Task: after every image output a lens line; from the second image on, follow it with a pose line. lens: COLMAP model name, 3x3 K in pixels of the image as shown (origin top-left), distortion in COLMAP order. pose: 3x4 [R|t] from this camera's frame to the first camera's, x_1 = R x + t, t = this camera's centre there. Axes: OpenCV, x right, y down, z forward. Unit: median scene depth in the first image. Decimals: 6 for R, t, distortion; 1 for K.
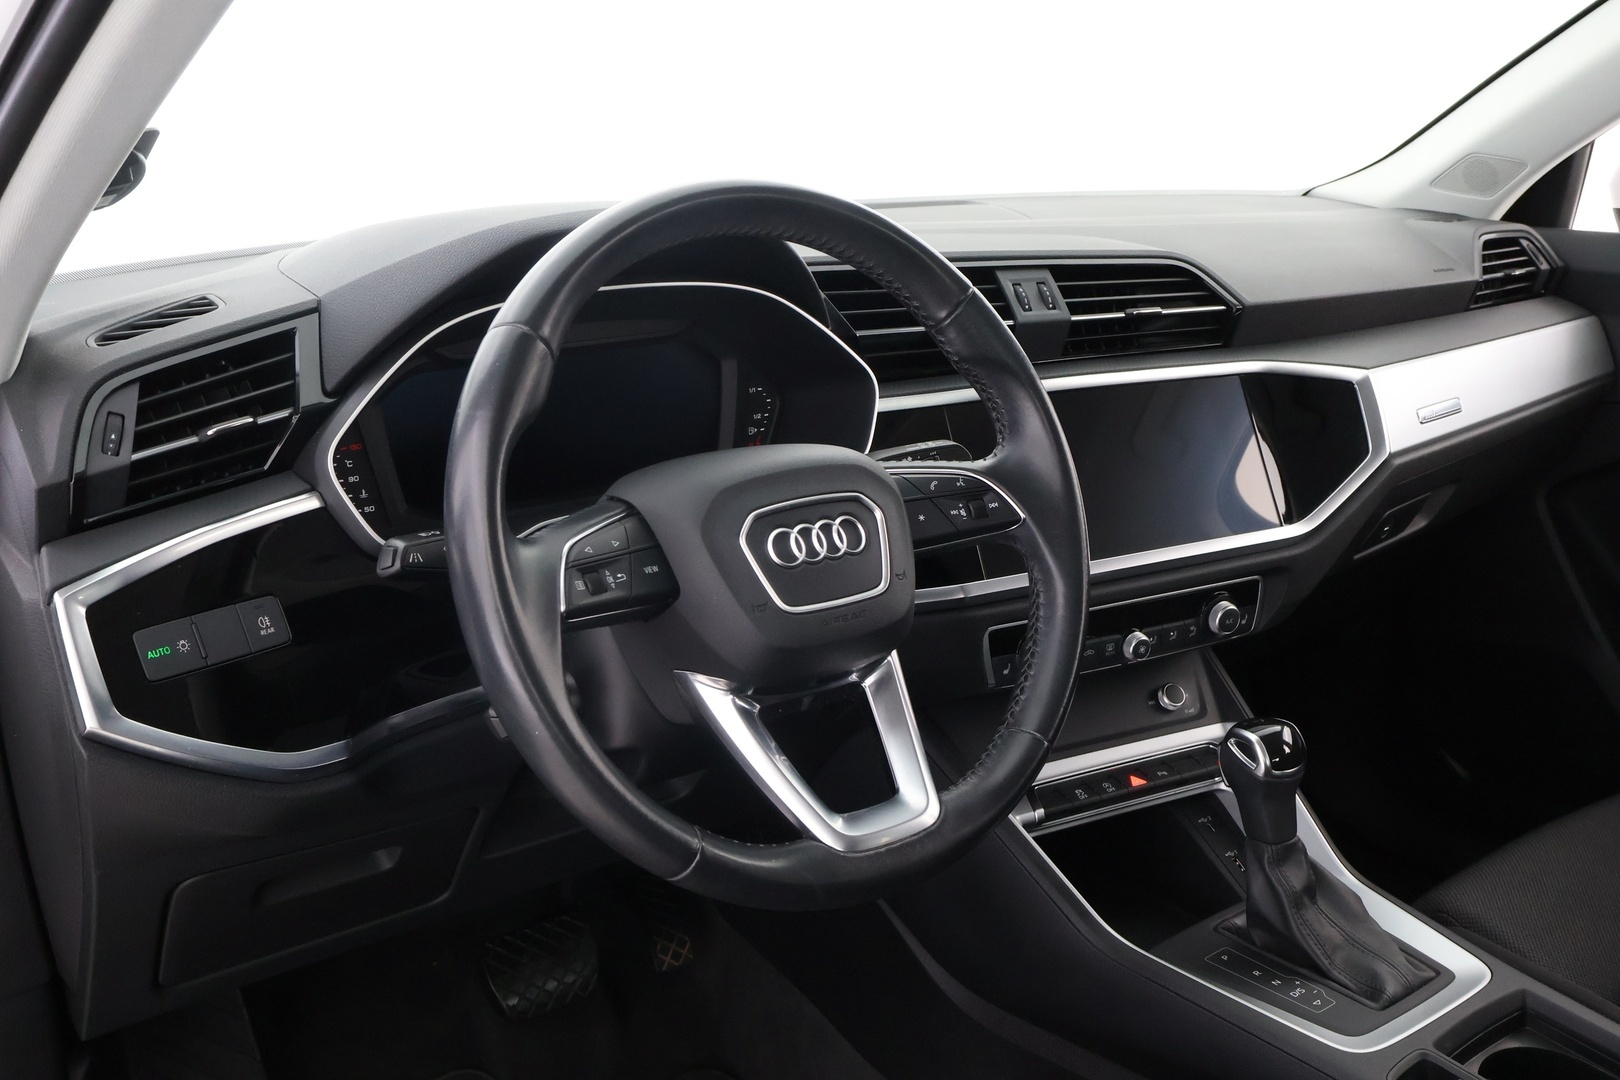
lens RADIAL K [[1558.9, 0, 815.1], [0, 1558.9, 540.0], [0, 0, 1]] dist [0.006108, 0.000000]
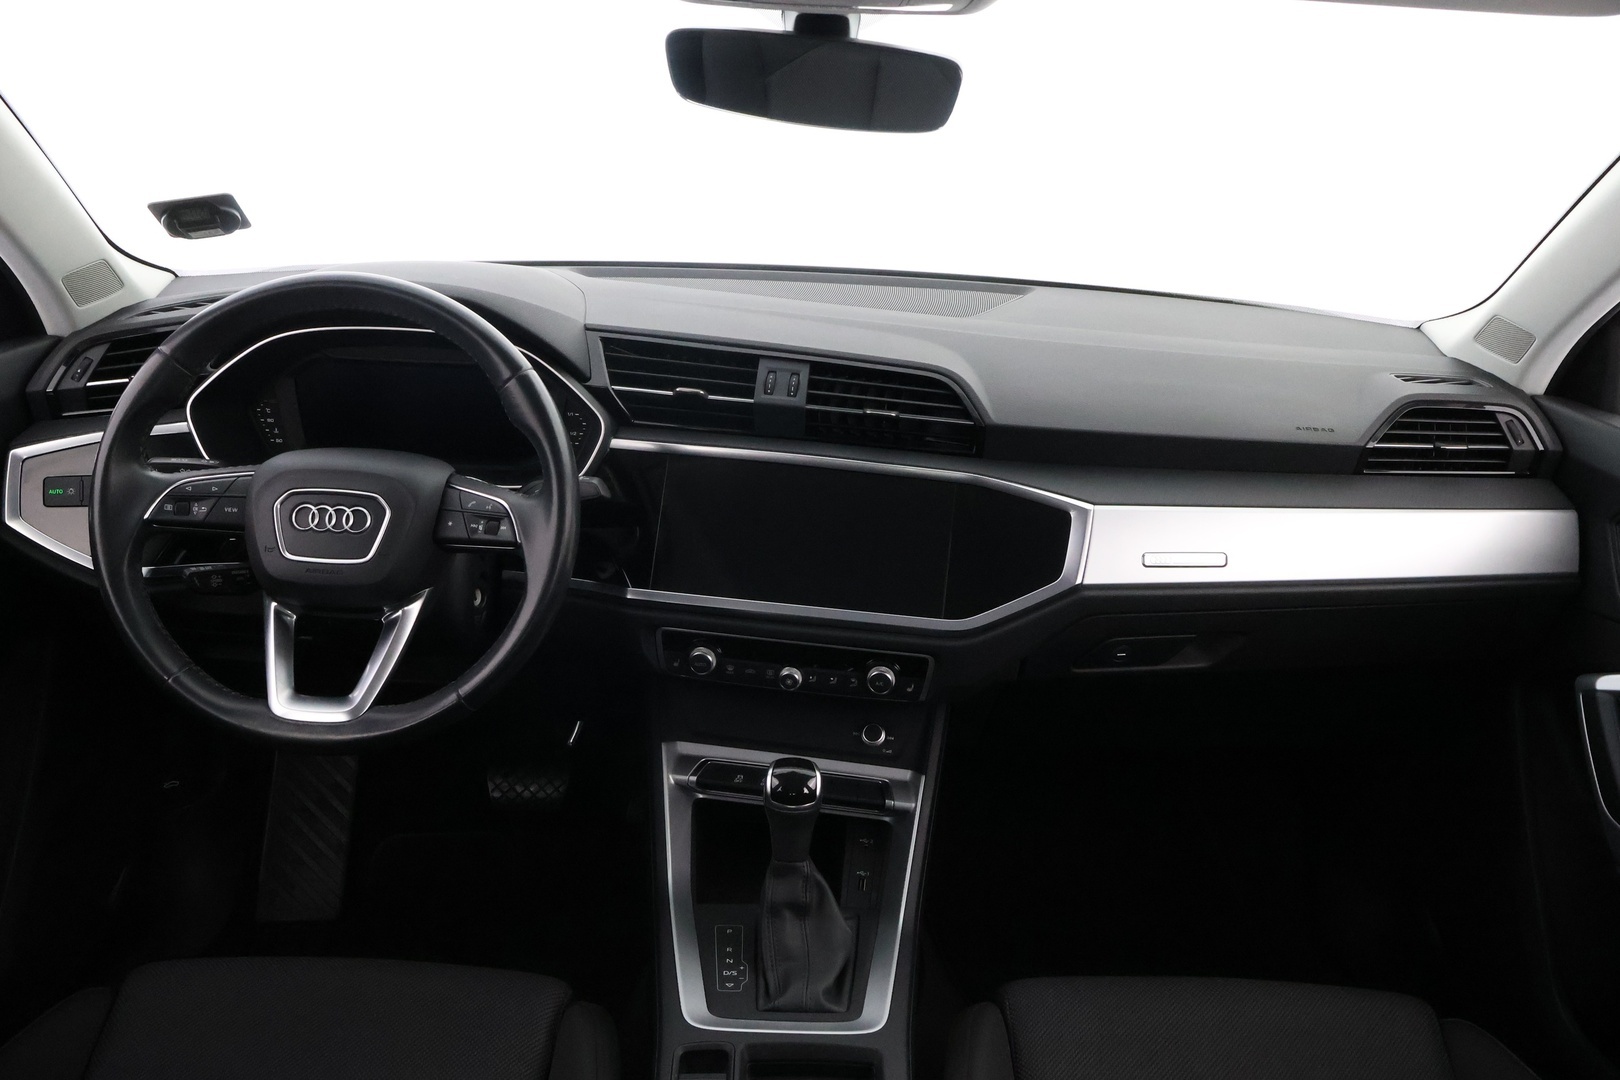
lens RADIAL K [[1351.6, 0, 799.5], [0, 1351.6, 538.0], [0, 0, 1]] dist [-0.005268, 0.008954]
pose [[0.798826, 0.240525, -0.551384, 0.777031], [-0.215761, 0.970160, 0.110616, -0.159328], [0.561537, 0.030604, 0.826885, 0.121110]]
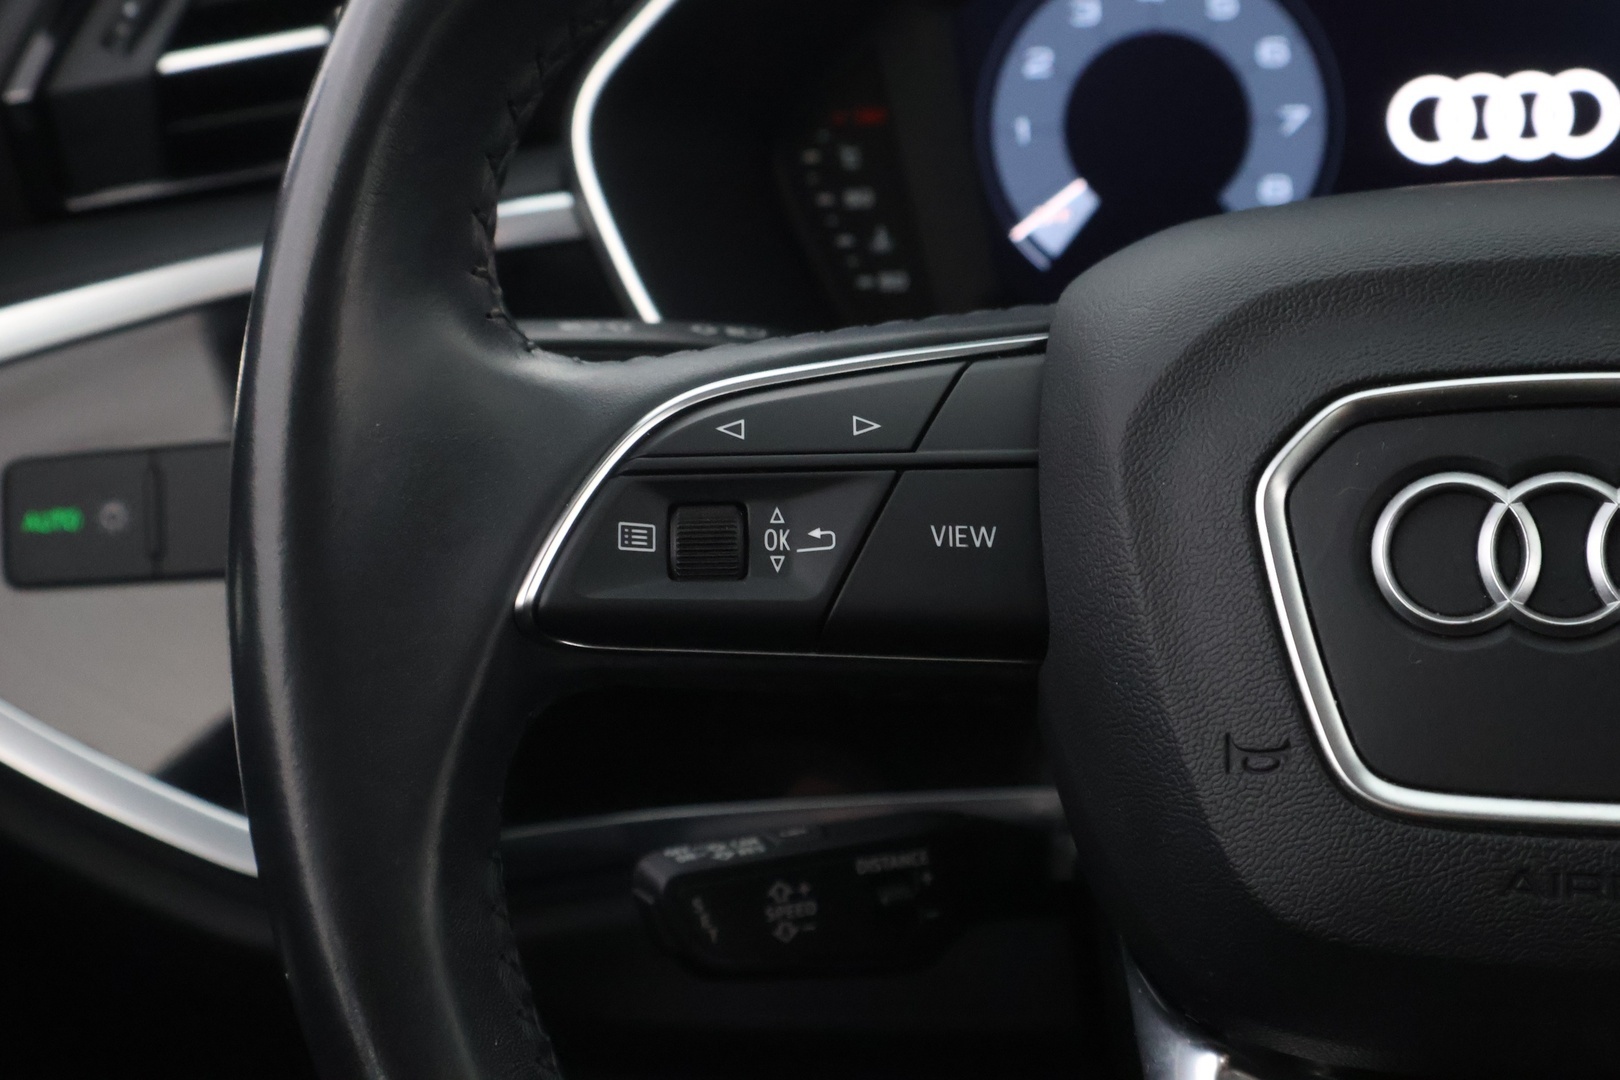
lens RADIAL K [[2660.3, 0, 806.9], [0, 2660.3, 537.4], [0, 0, 1]] dist [0.016400, 0.000000]
pose [[0.668831, 0.174557, -0.722631, 0.155714], [-0.145351, 0.983987, 0.103159, -0.018403], [0.729067, 0.036039, 0.683493, 0.440228]]
